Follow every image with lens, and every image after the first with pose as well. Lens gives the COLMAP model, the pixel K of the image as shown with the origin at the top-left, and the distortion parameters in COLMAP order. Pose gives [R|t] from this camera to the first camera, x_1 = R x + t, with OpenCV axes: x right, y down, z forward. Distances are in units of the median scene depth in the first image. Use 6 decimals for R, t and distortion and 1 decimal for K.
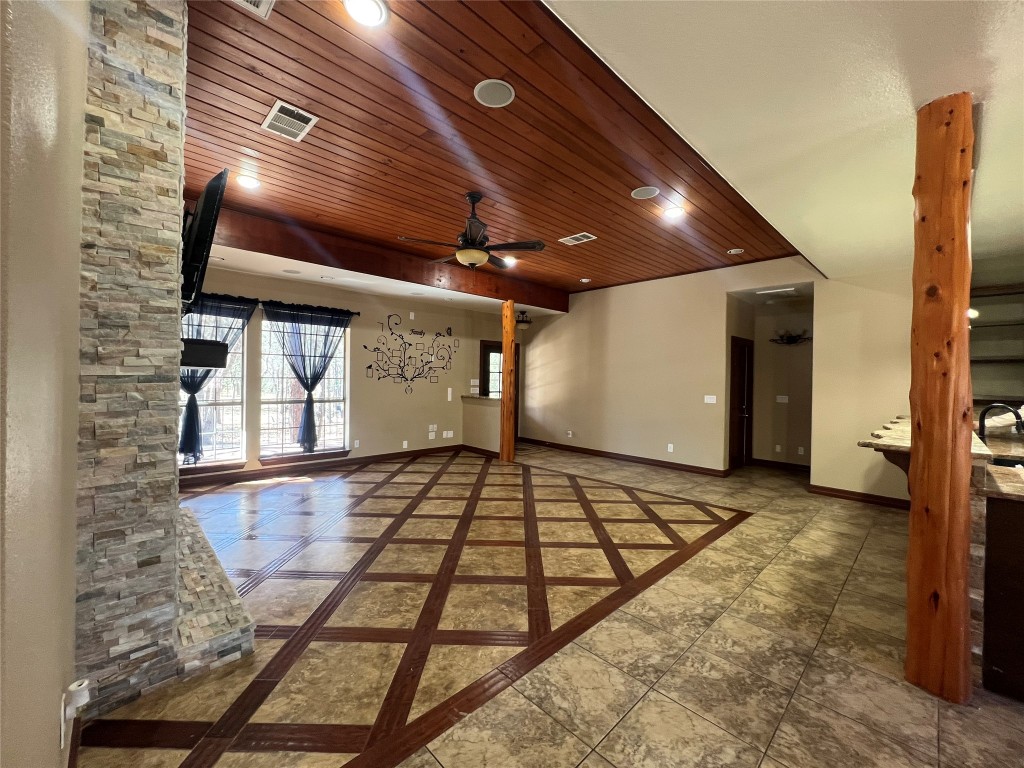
lens RADIAL K [[413.6, 0, 508.6], [0, 413.6, 381.5], [0, 0, 1]] dist [0.004825, -0.000283]
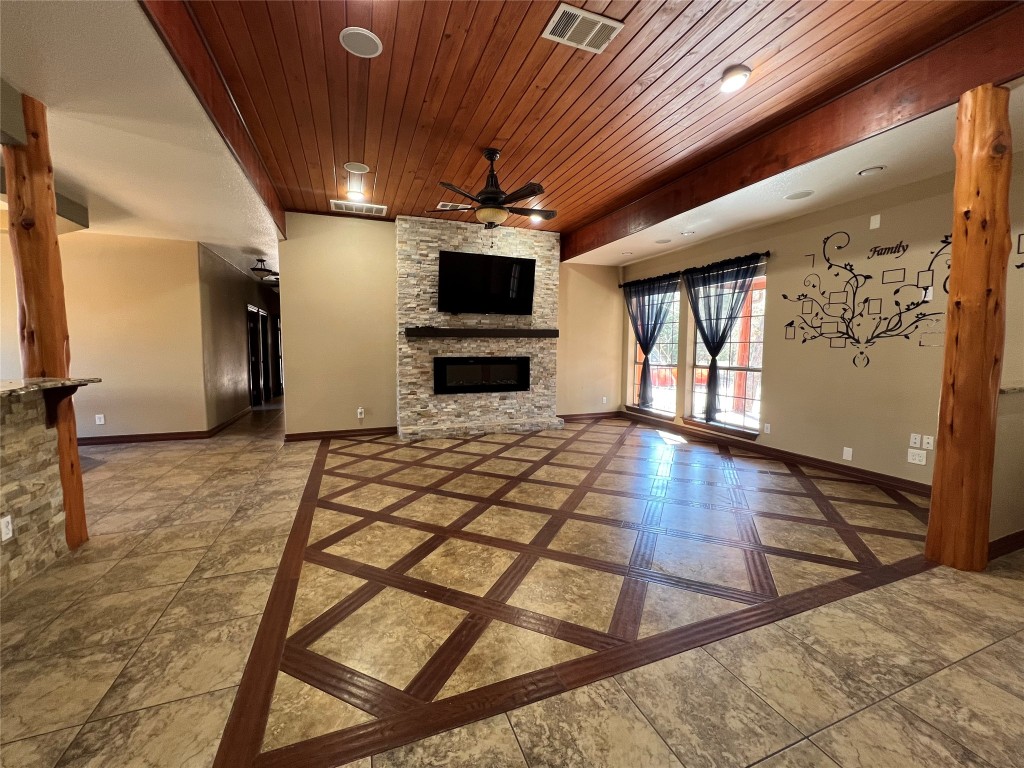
lens RADIAL K [[409.6, 0, 507.6], [0, 409.6, 379.6], [0, 0, 1]] dist [-0.003569, 0.000315]
pose [[-0.389824, 0.053785, -0.919317, 0.765245], [-0.016125, 0.997741, 0.065211, 0.031506], [0.920748, 0.040245, -0.388077, 1.310402]]
